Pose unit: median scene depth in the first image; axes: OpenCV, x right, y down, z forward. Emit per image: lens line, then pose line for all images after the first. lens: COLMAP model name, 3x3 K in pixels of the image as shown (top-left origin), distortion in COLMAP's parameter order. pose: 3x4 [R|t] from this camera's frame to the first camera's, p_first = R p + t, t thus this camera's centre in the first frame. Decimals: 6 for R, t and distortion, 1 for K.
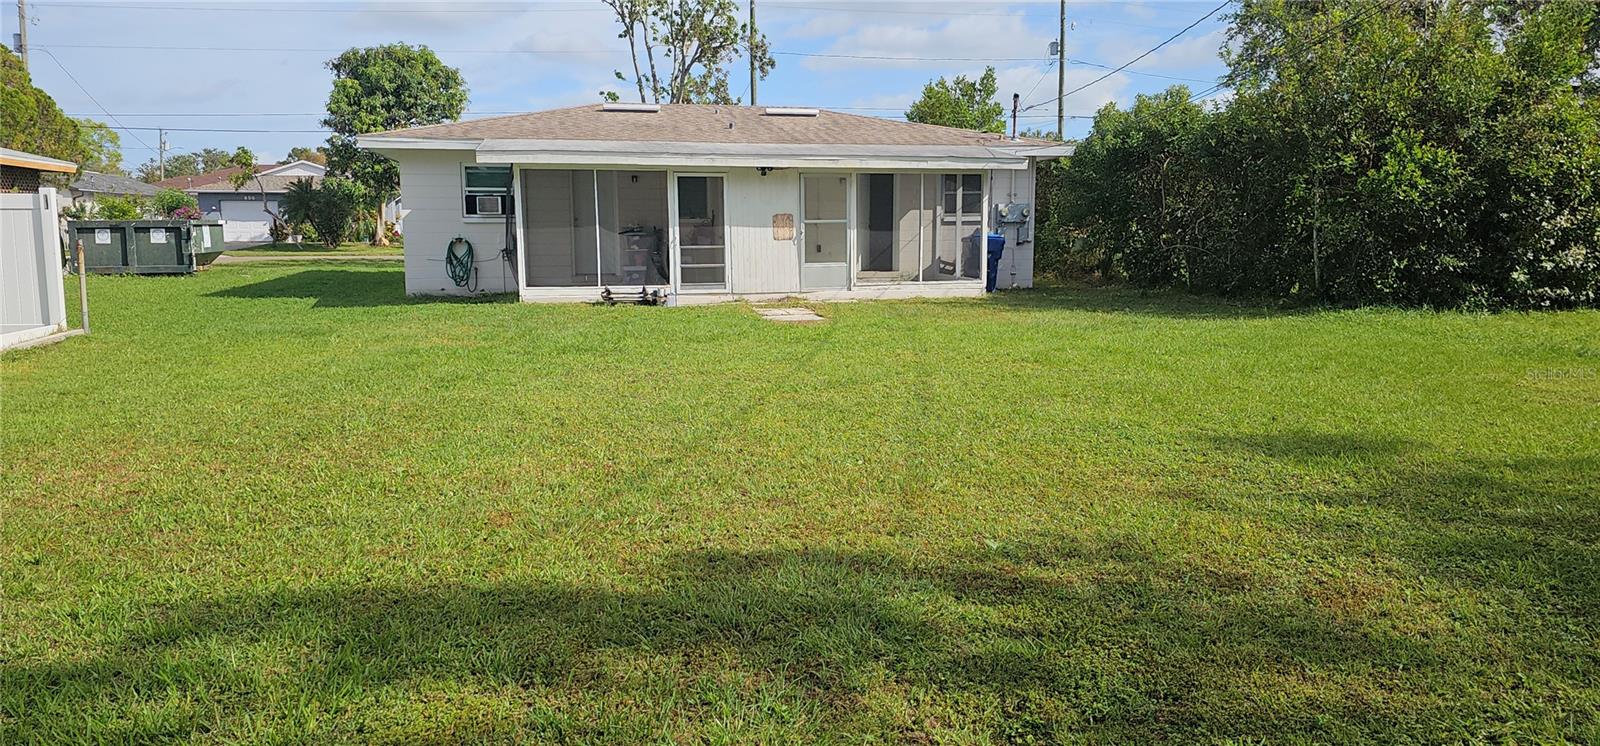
lens RADIAL K [[1062.2, 0, 807.4], [0, 1062.2, 386.1], [0, 0, 1]] dist [0.040039, -0.064988]
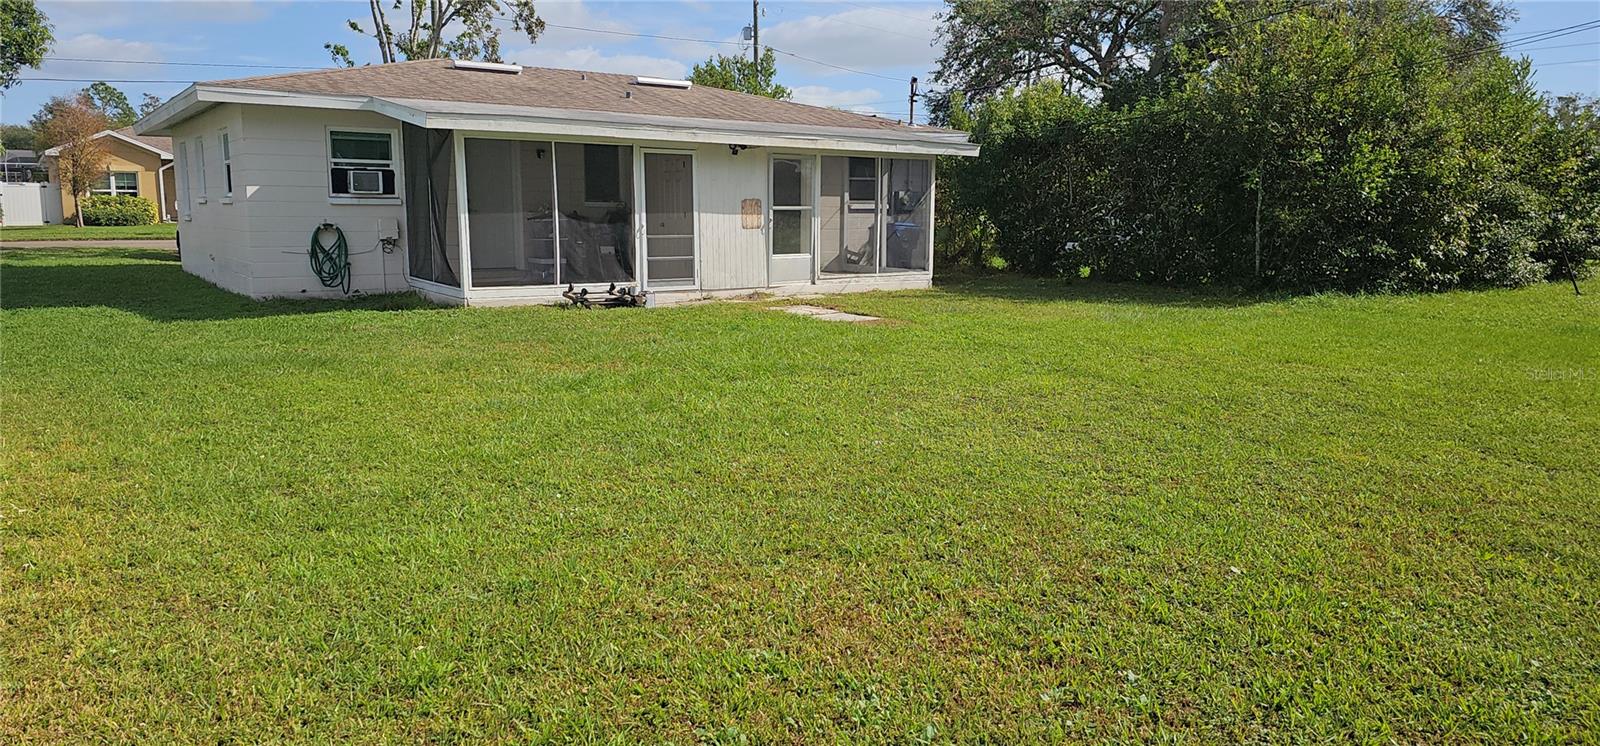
lens RADIAL K [[1054.5, 0, 799.8], [0, 1054.5, 414.3], [0, 0, 1]] dist [0.003539, 0.003315]
pose [[0.919044, -0.064713, 0.388805, -0.338162], [0.048491, 0.997500, 0.051402, -0.026176], [-0.391160, -0.028387, 0.919885, 0.170994]]
